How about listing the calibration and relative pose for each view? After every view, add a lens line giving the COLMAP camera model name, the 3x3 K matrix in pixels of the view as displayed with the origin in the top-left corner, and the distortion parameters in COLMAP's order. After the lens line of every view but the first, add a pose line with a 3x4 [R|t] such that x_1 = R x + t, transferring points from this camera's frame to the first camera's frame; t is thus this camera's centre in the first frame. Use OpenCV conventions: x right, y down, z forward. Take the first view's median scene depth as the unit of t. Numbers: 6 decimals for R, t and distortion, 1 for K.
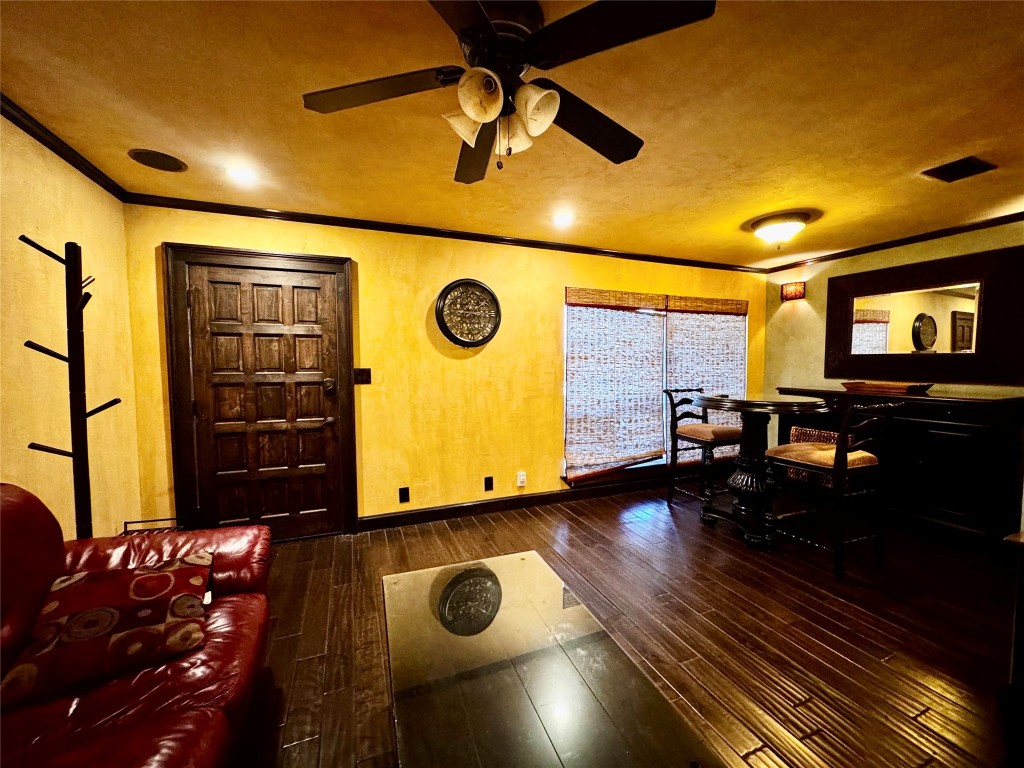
lens RADIAL K [[408.6, 0, 514.7], [0, 408.6, 382.6], [0, 0, 1]] dist [0.000217, -0.000305]
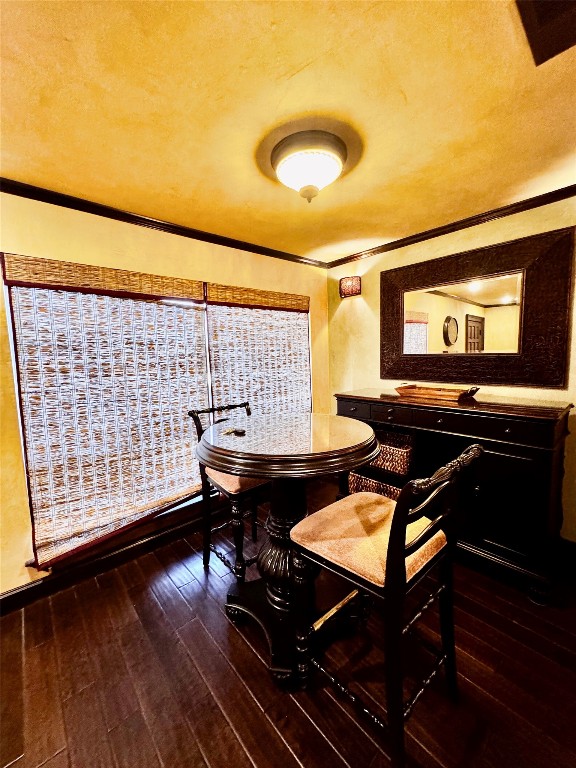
lens RADIAL K [[306.4, 0, 287.6], [0, 306.4, 383.8], [0, 0, 1]] dist [0.000217, -0.000305]
pose [[0.944087, -0.056699, 0.324784, 0.322117], [0.042851, 0.997848, 0.049637, -0.045286], [-0.326899, -0.032944, 0.944485, 0.397968]]
